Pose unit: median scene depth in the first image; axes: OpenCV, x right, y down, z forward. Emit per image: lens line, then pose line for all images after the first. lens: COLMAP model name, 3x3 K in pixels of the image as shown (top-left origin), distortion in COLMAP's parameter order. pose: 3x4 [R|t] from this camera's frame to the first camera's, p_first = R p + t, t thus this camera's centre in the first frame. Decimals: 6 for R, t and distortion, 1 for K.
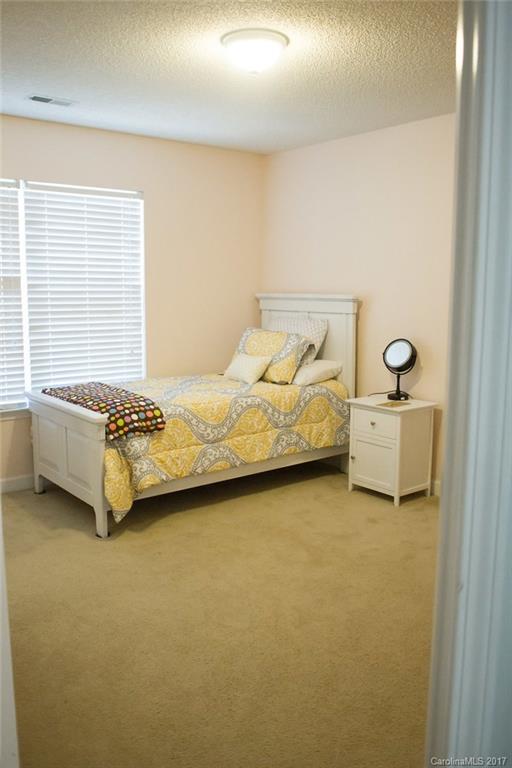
lens RADIAL K [[656.2, 0, 256.0], [0, 656.2, 384.0], [0, 0, 1]] dist [-0.043221, -0.004261]
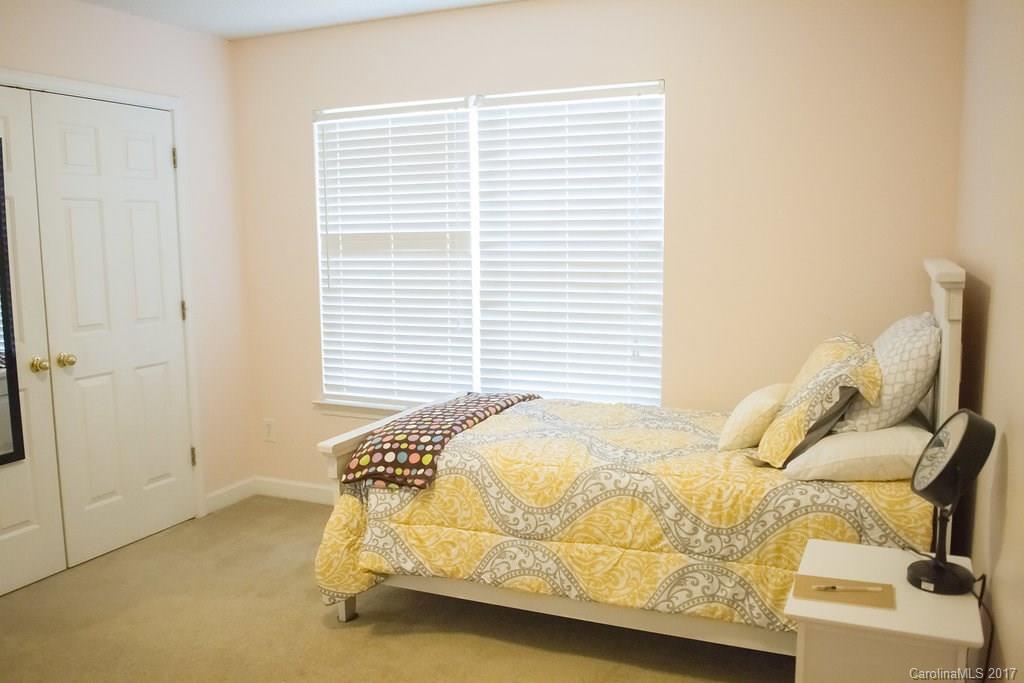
lens RADIAL K [[874.9, 0, 512.0], [0, 874.9, 341.5], [0, 0, 1]] dist [-0.043221, -0.004261]
pose [[0.454432, 0.104389, -0.884644, 0.522451], [-0.115716, 0.991613, 0.057570, -0.106186], [0.883234, 0.076206, 0.462700, 0.609865]]
